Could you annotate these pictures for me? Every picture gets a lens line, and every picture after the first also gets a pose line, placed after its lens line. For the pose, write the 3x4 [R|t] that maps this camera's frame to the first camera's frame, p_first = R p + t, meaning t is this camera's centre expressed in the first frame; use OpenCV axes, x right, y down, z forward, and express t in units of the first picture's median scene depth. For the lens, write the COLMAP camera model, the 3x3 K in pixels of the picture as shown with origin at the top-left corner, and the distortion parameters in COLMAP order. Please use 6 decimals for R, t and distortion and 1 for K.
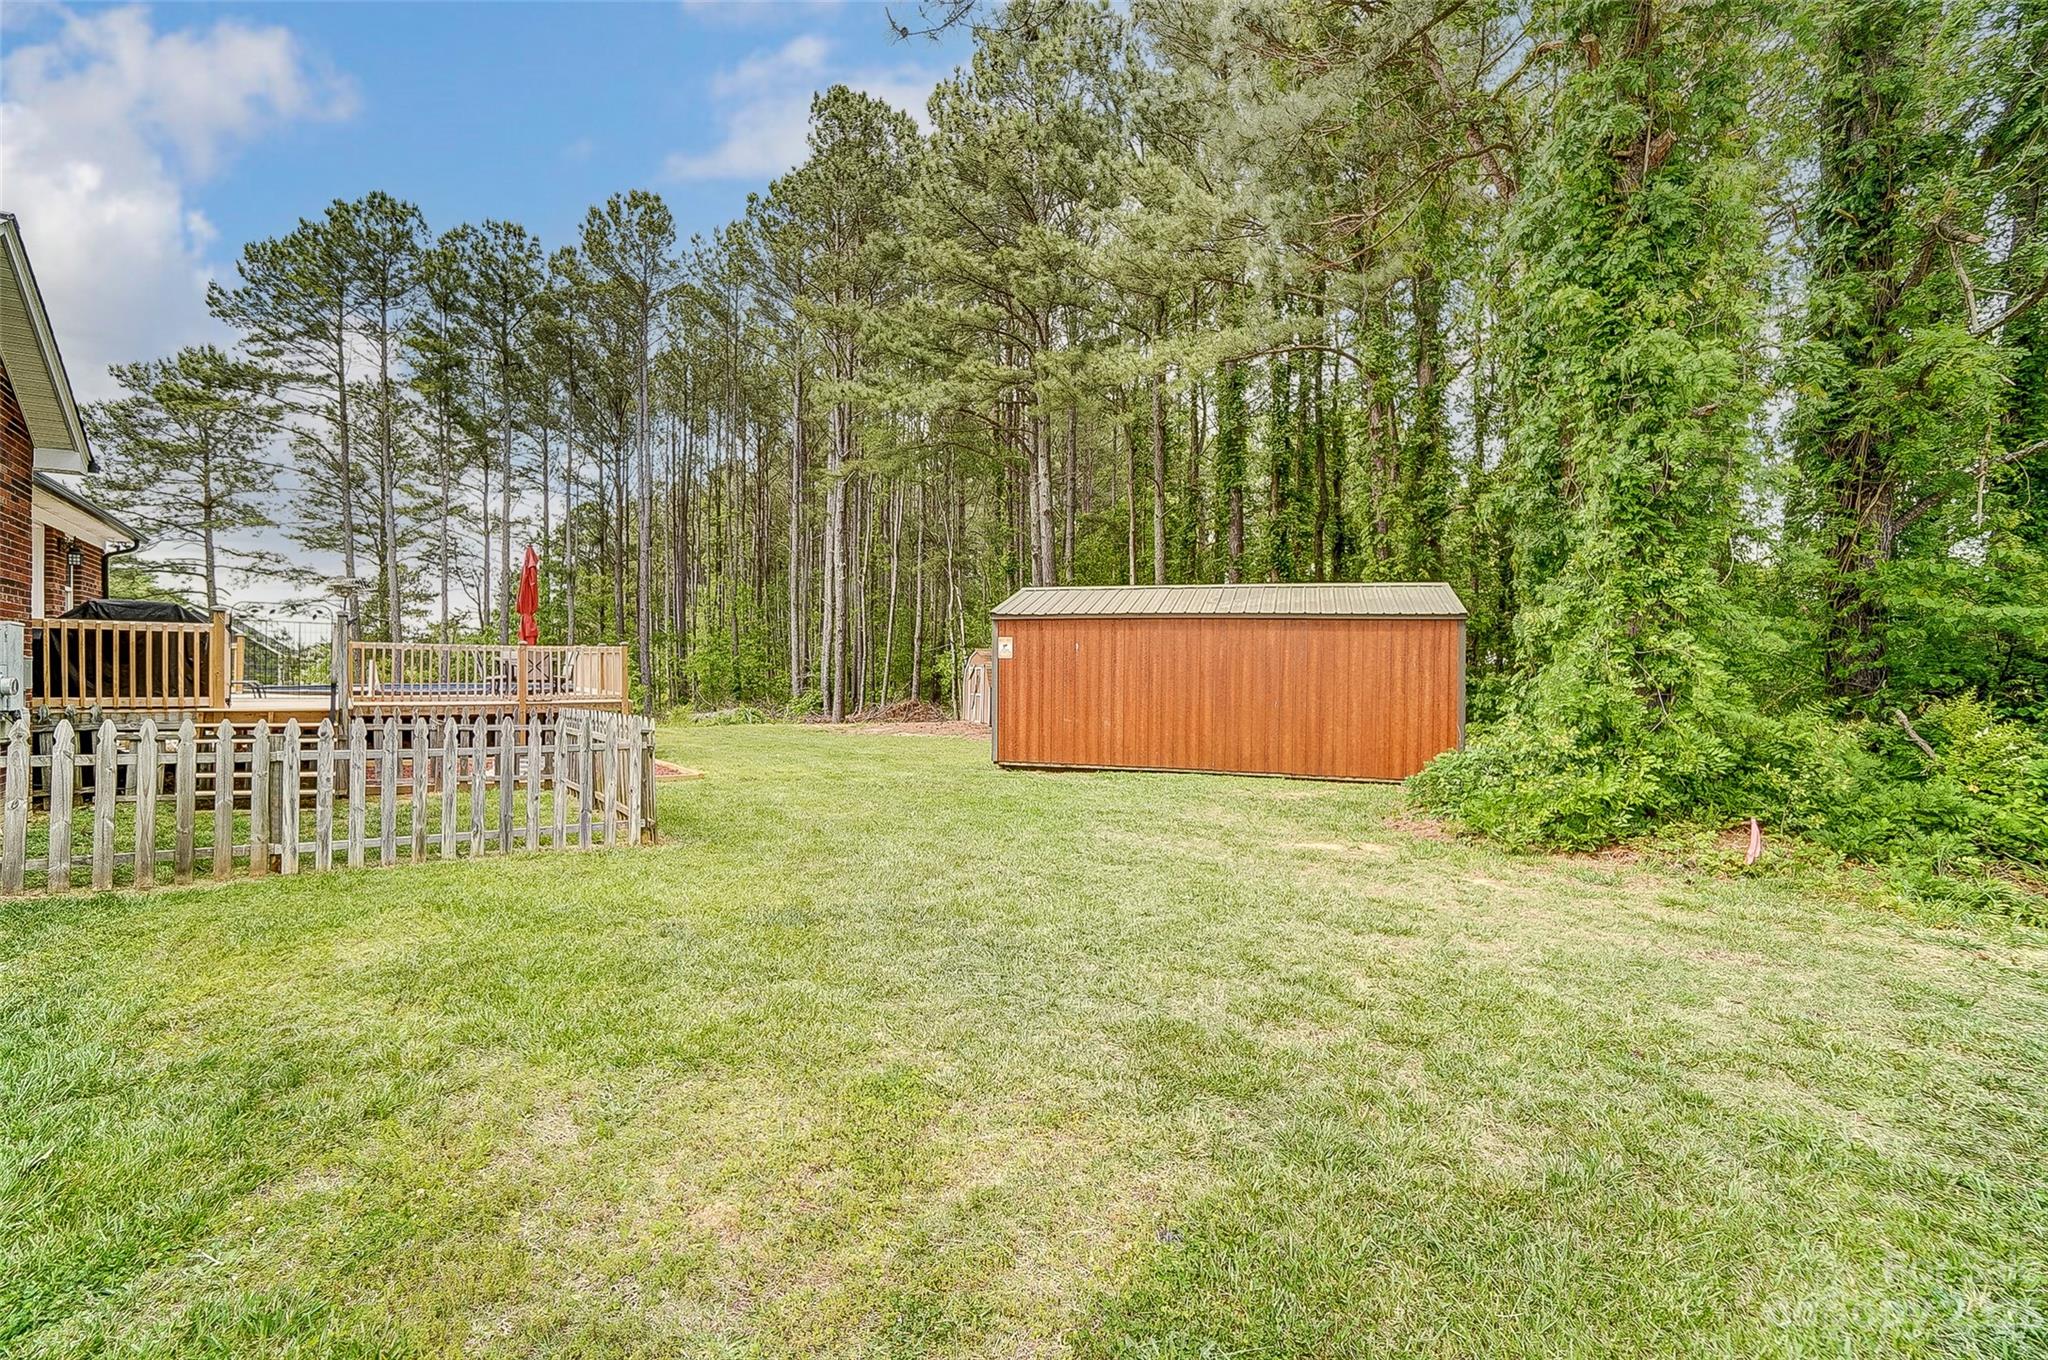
lens RADIAL K [[906.7, 0, 1014.3], [0, 906.7, 663.4], [0, 0, 1]] dist [-0.028303, 0.012288]
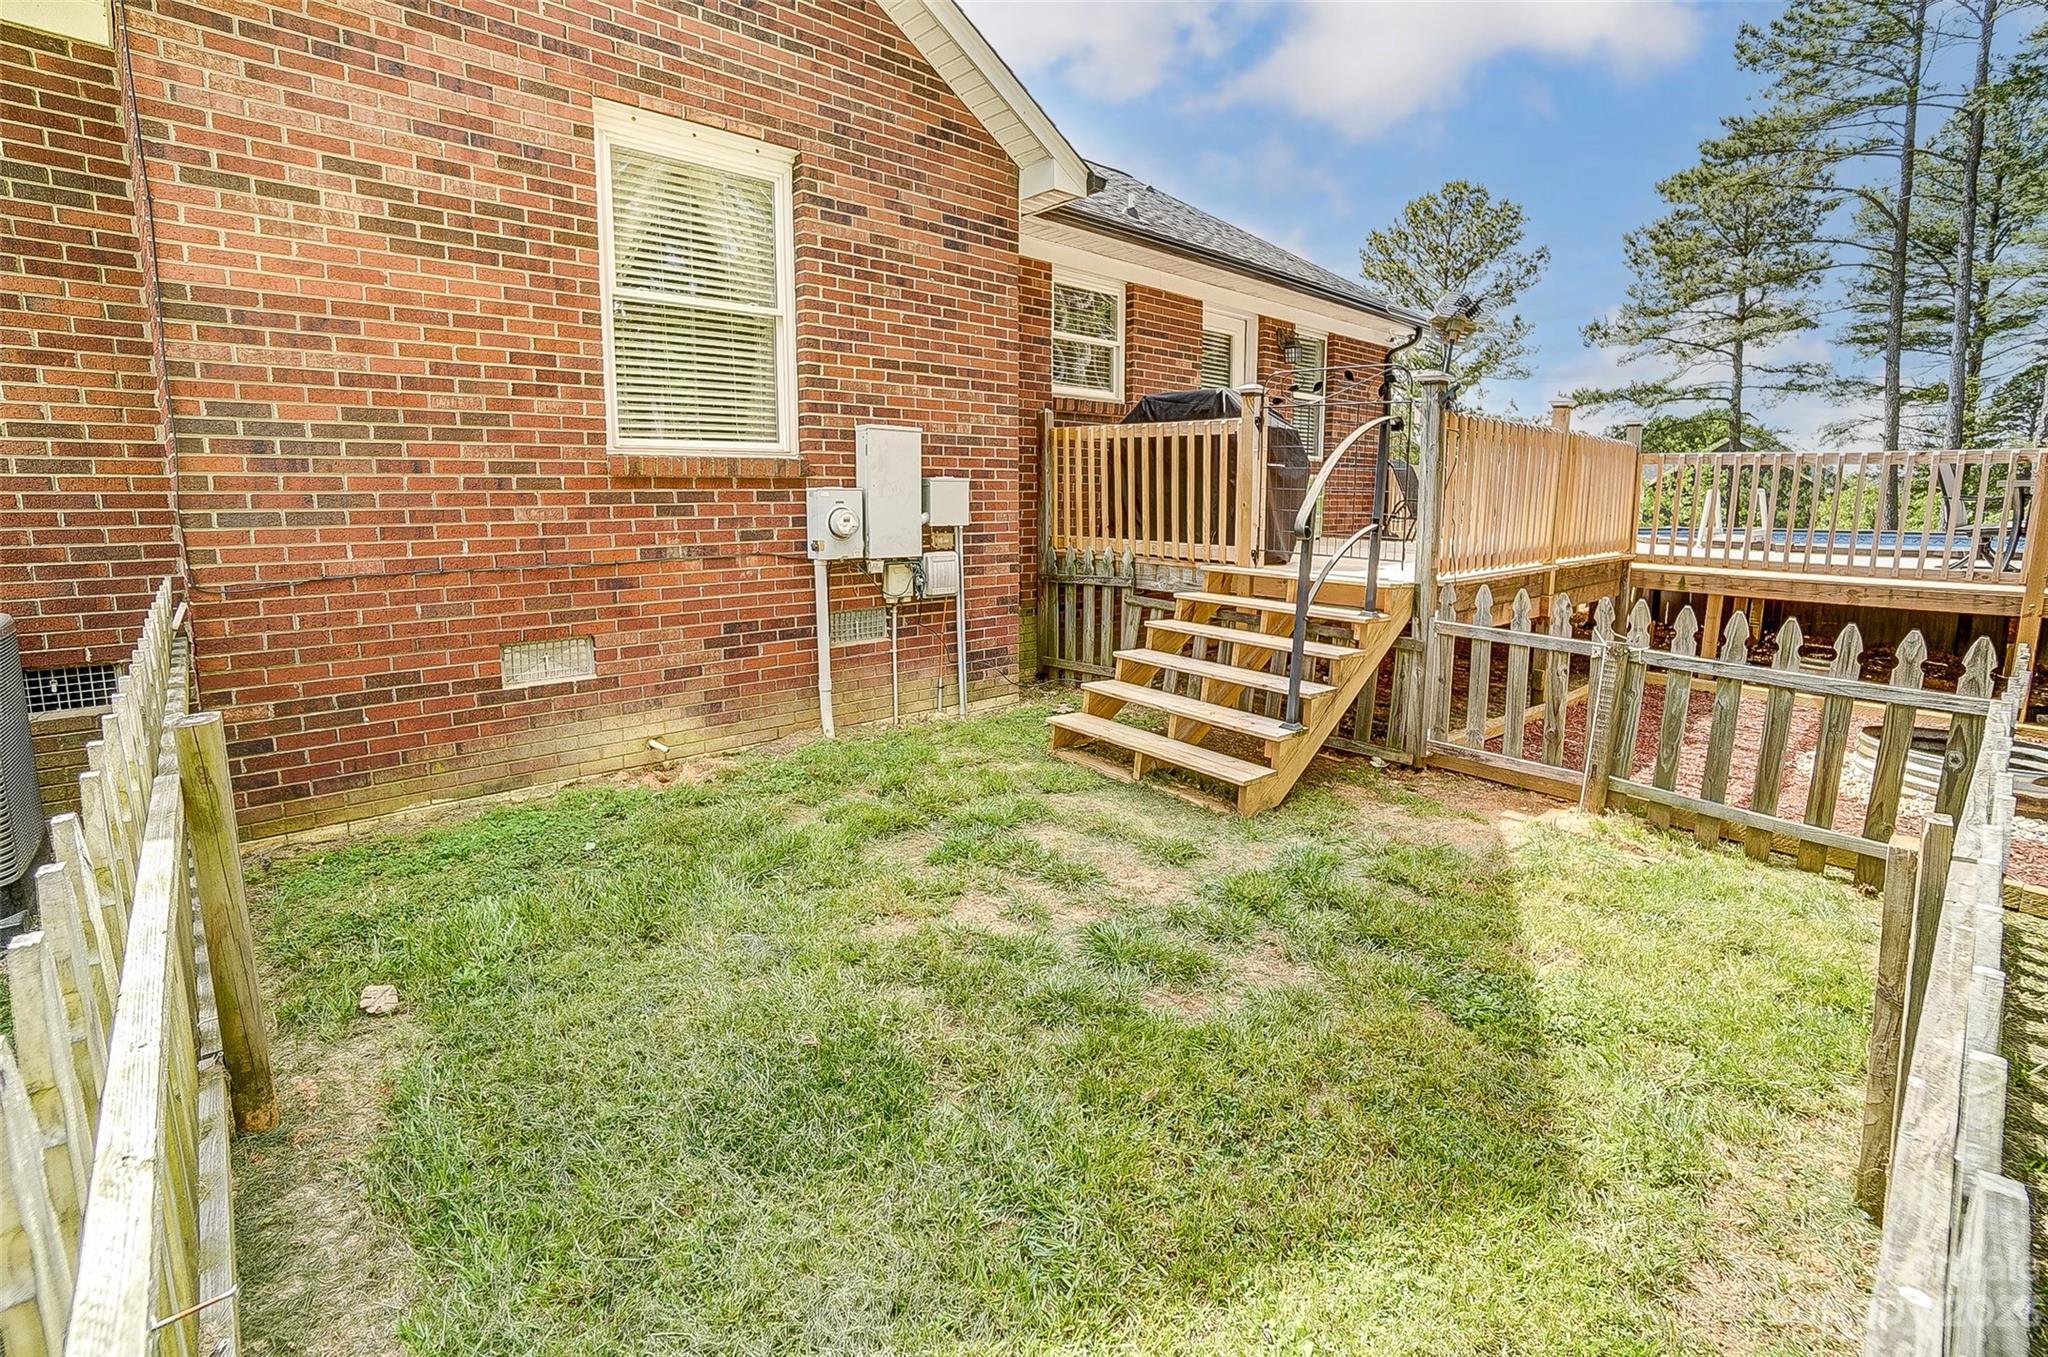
lens RADIAL K [[906.1, 0, 1014.9], [0, 906.1, 629.2], [0, 0, 1]] dist [-0.059048, 0.024181]
pose [[0.106604, 0.150004, -0.982921, -0.094465], [-0.003498, 0.988605, 0.150492, 0.000793], [0.994295, -0.012605, 0.105914, 0.227650]]
